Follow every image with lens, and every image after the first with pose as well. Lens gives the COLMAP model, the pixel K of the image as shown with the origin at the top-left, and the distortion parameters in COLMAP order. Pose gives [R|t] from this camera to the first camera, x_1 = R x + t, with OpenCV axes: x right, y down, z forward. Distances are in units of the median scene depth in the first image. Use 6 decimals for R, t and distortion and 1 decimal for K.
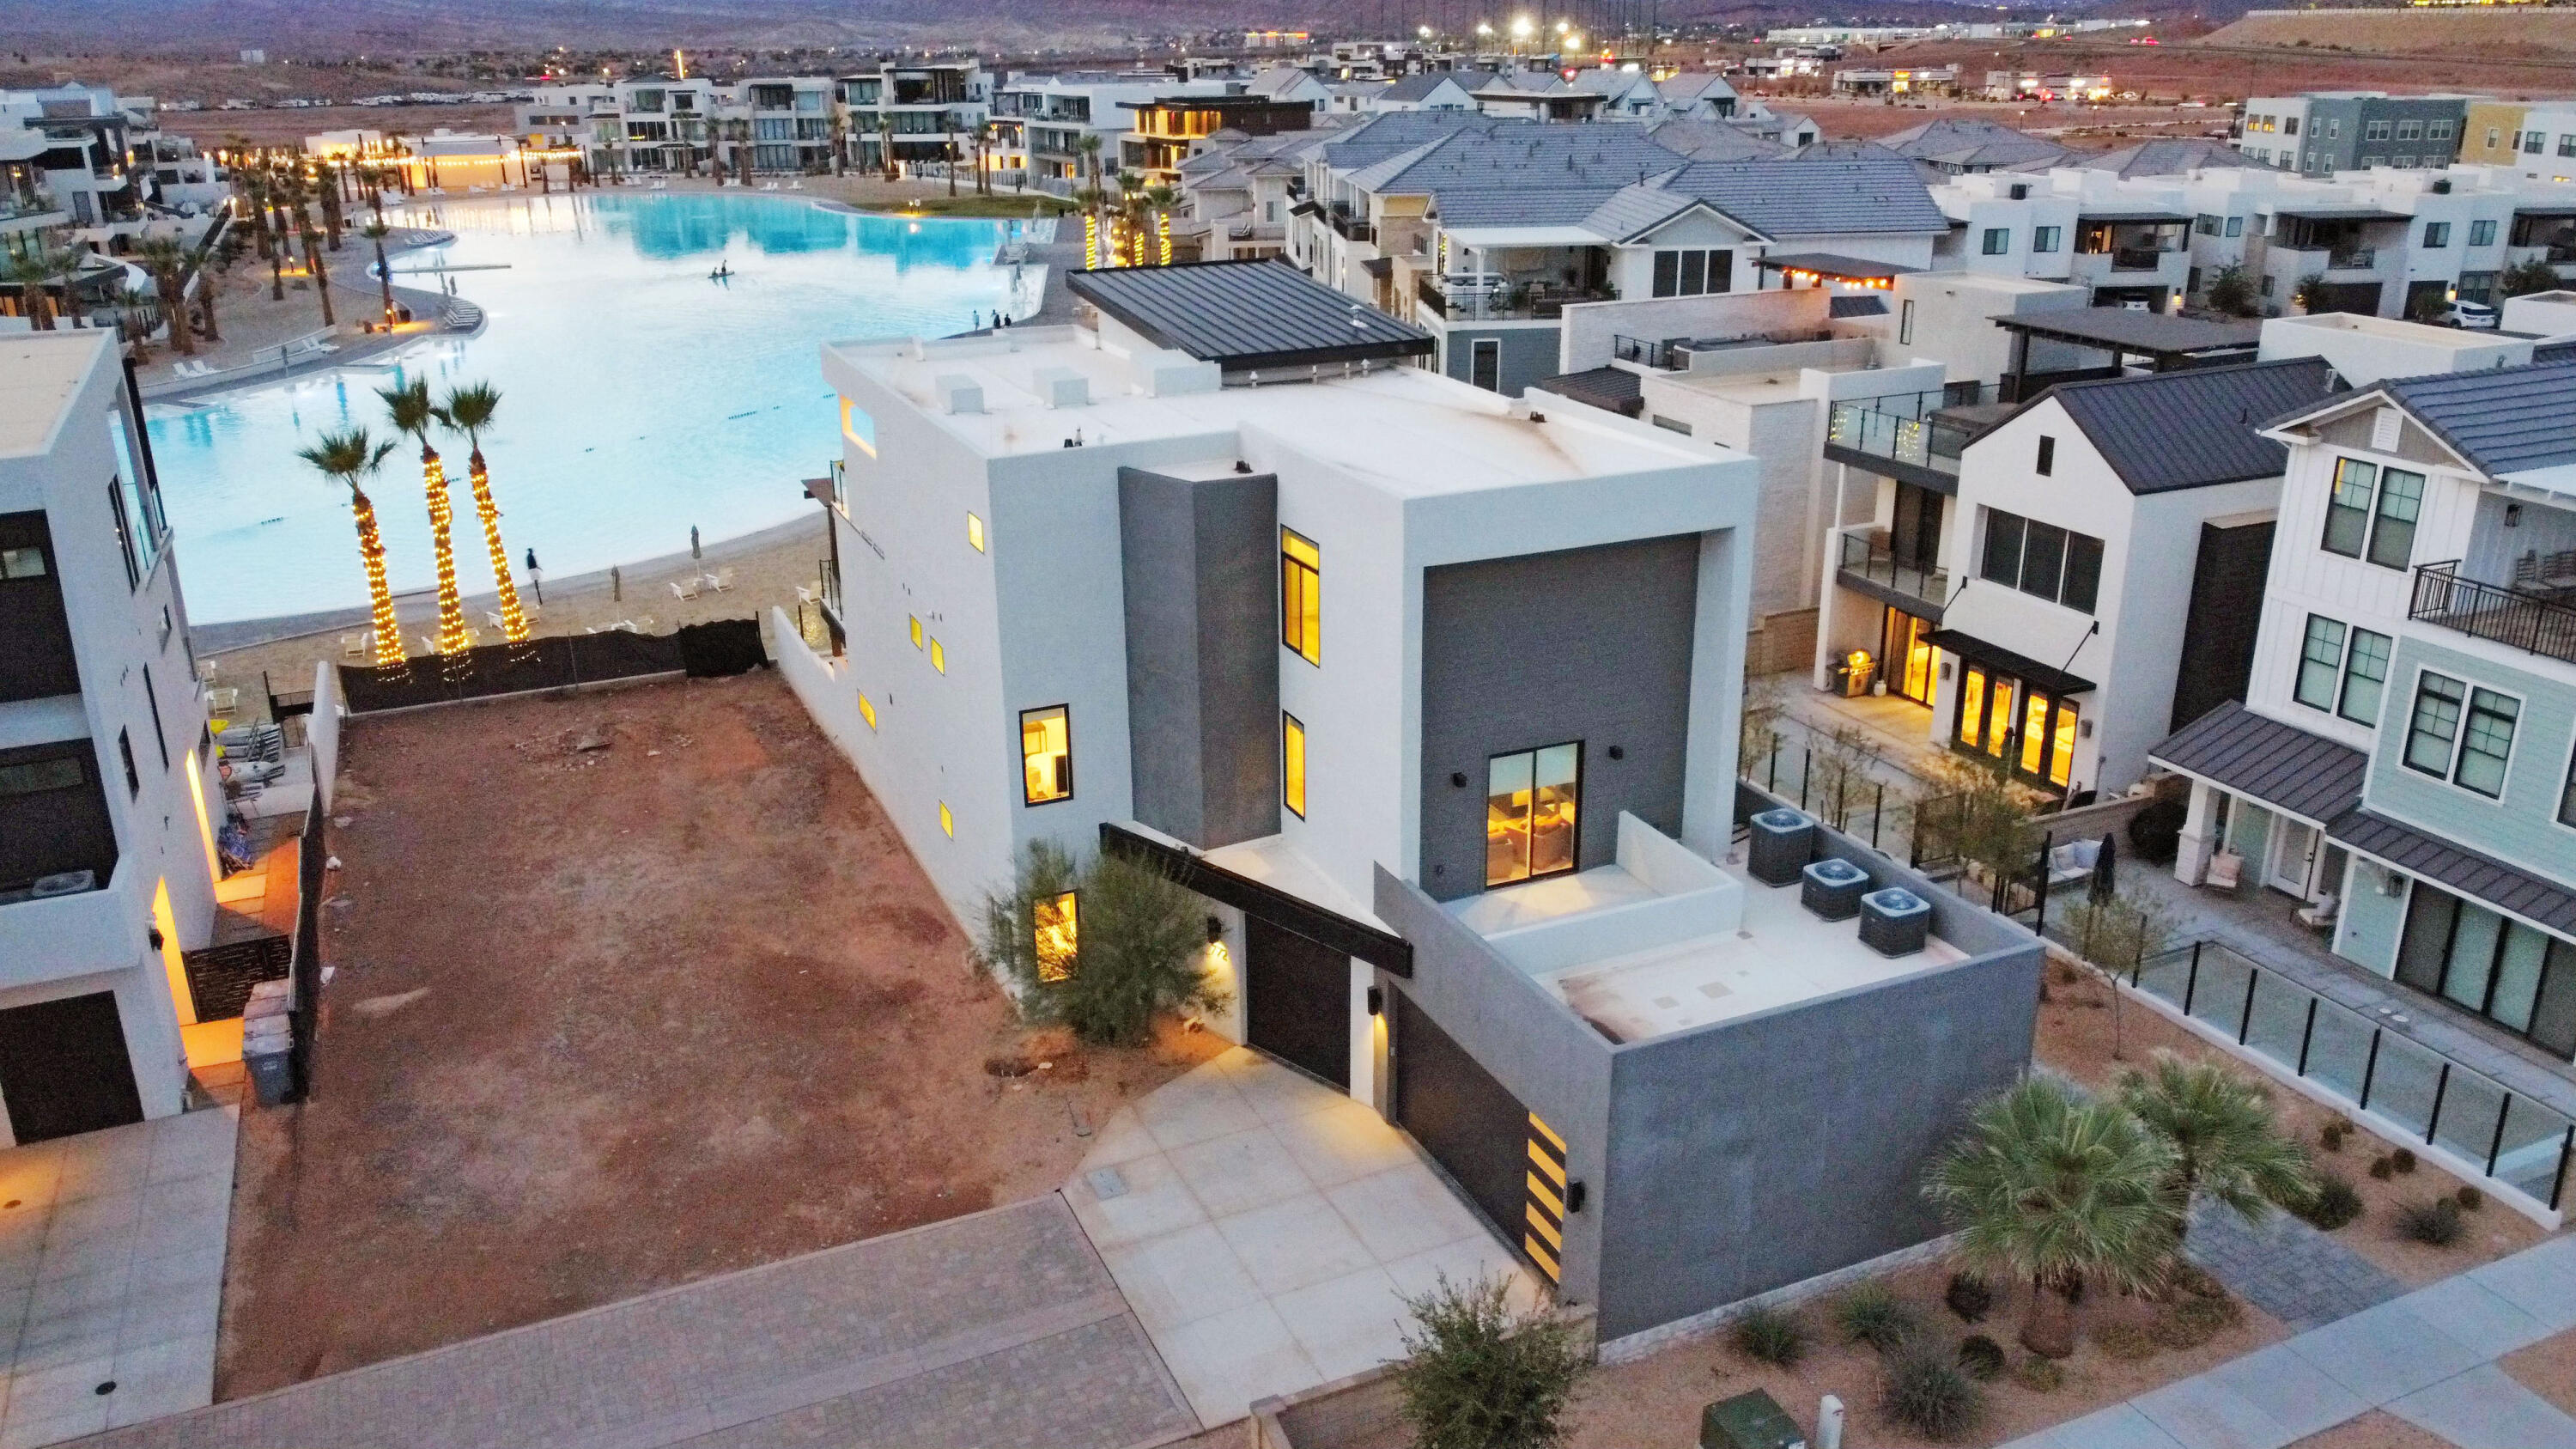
lens RADIAL K [[1953.3, 0, 1273.4], [0, 1953.3, 720.6], [0, 0, 1]] dist [0.001600, -0.008470]
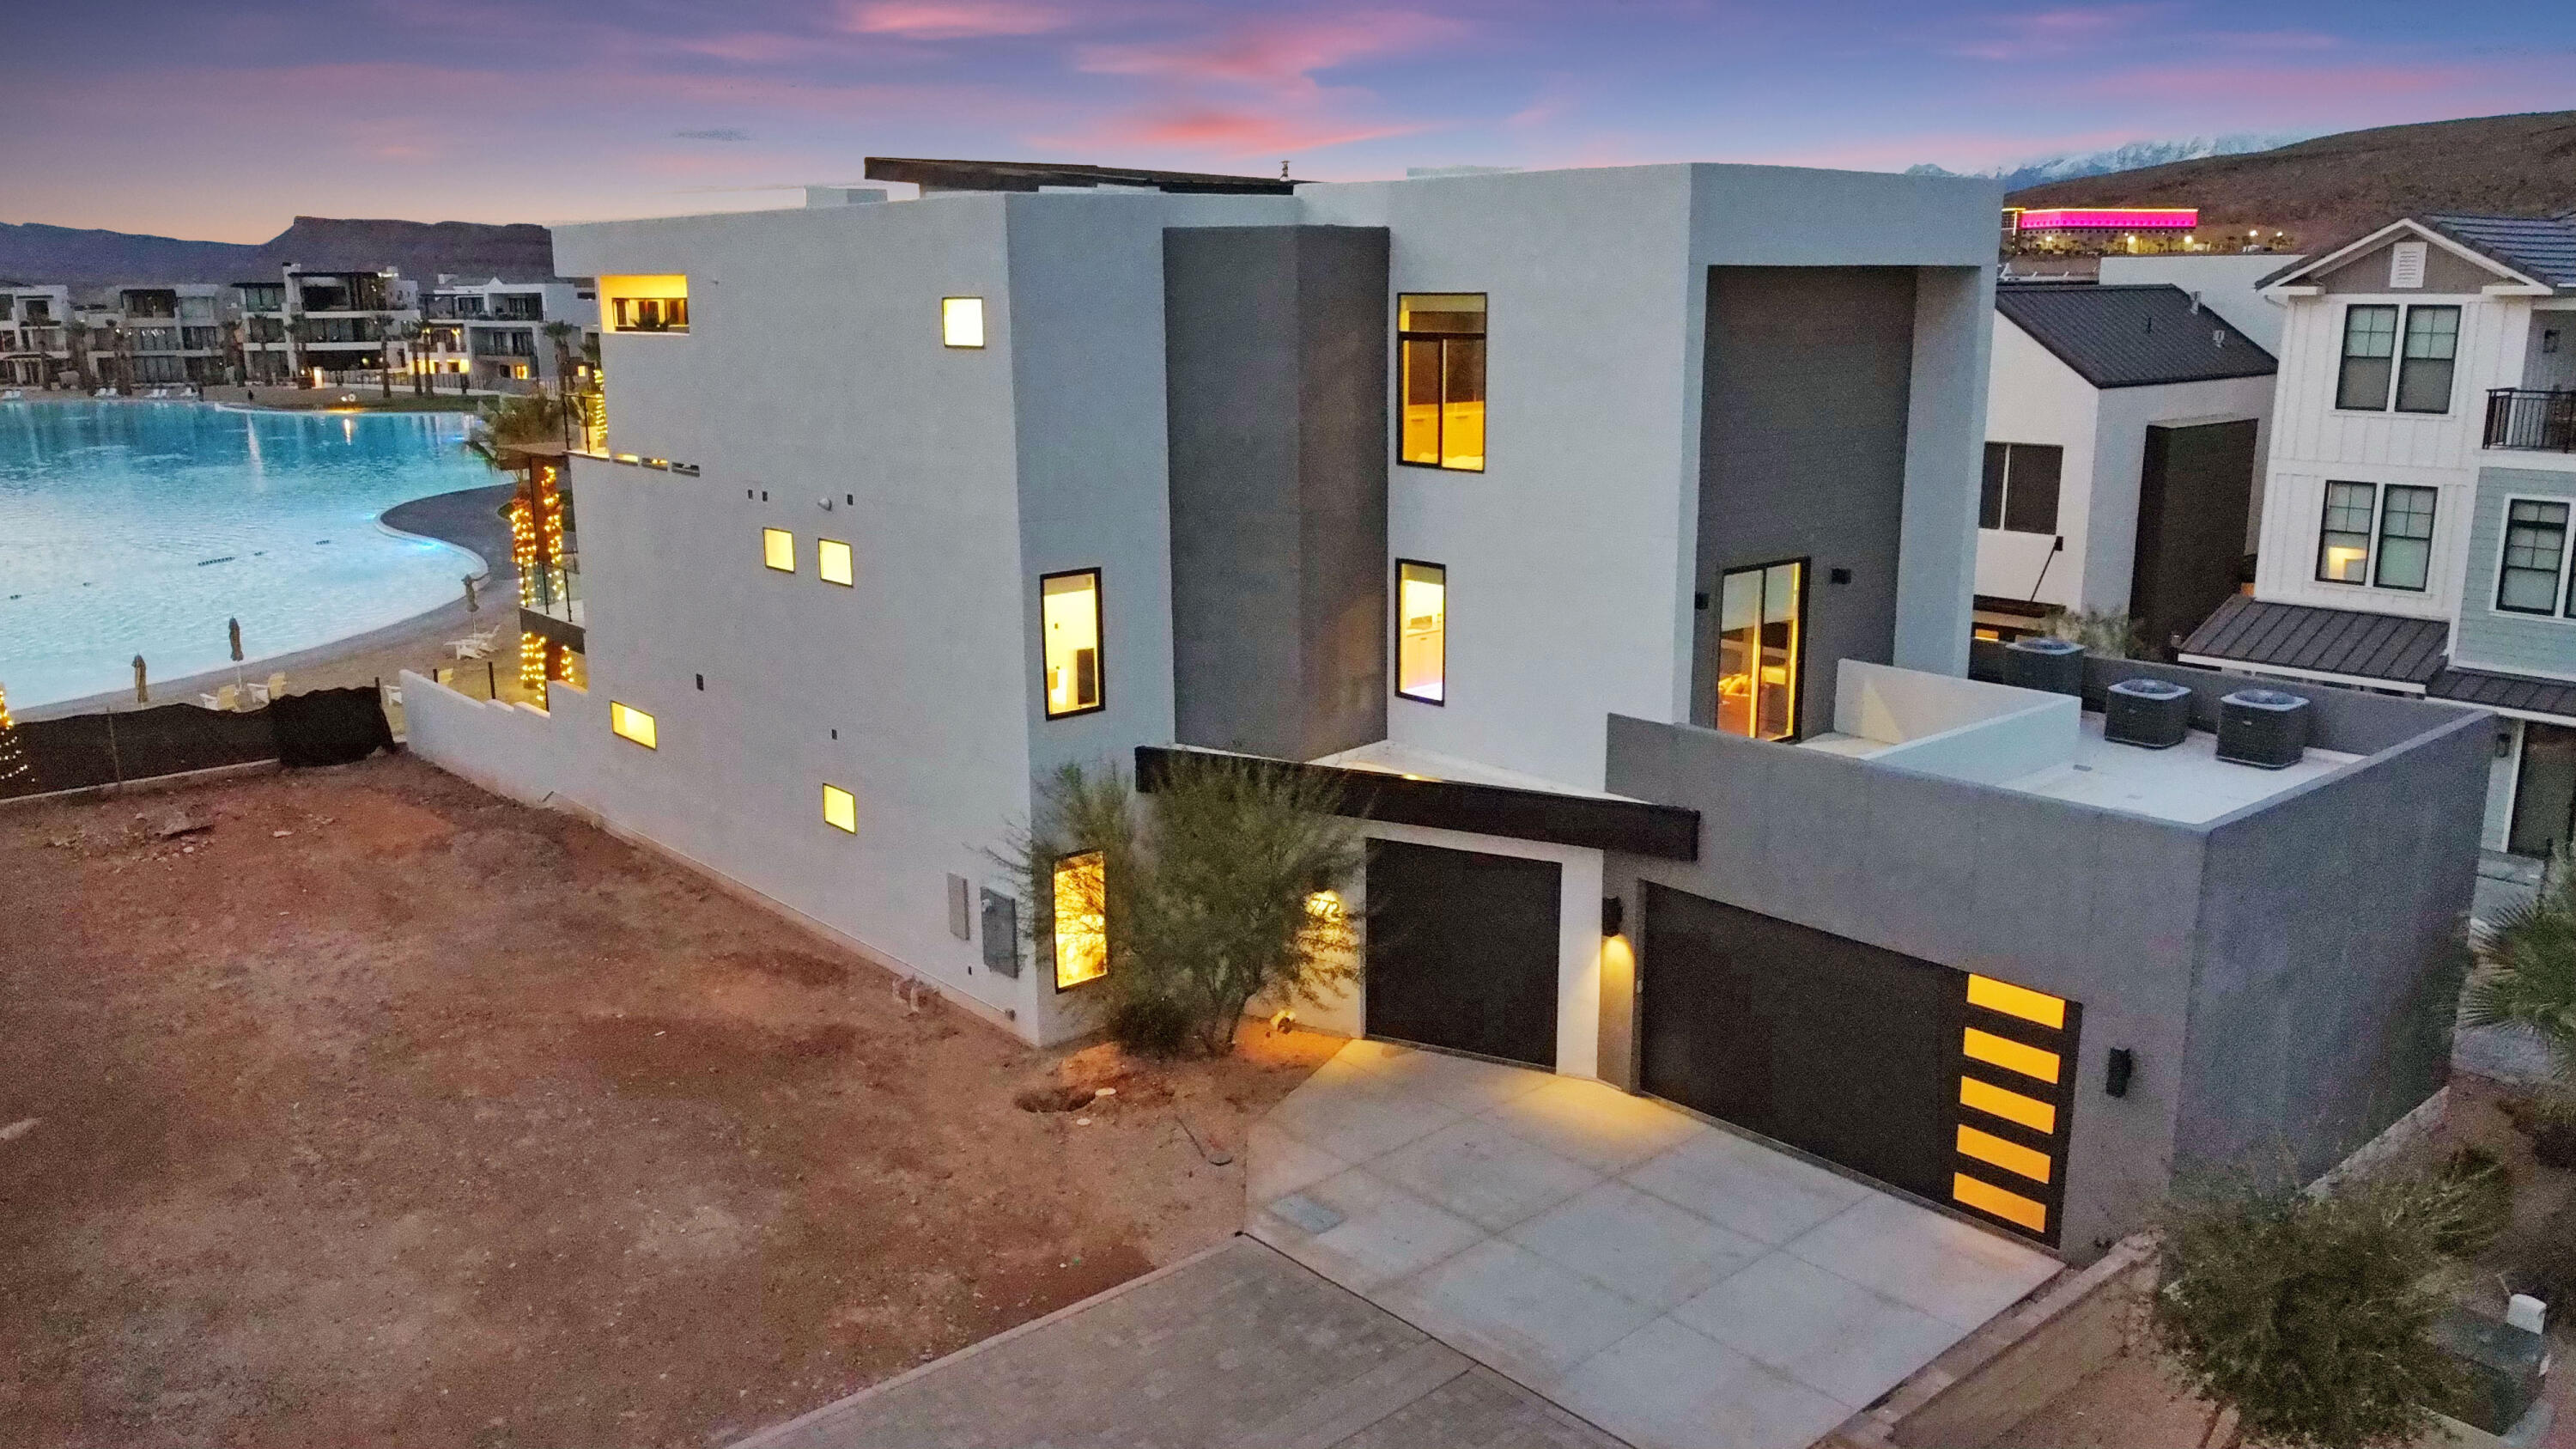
lens RADIAL K [[1953.3, 0, 1273.4], [0, 1953.3, 720.6], [0, 0, 1]] dist [0.001600, -0.008470]
pose [[0.956324, -0.059308, 0.286230, -0.222545], [0.095578, 0.988821, -0.114448, 0.117934], [-0.276242, 0.136806, 0.951301, 0.281683]]
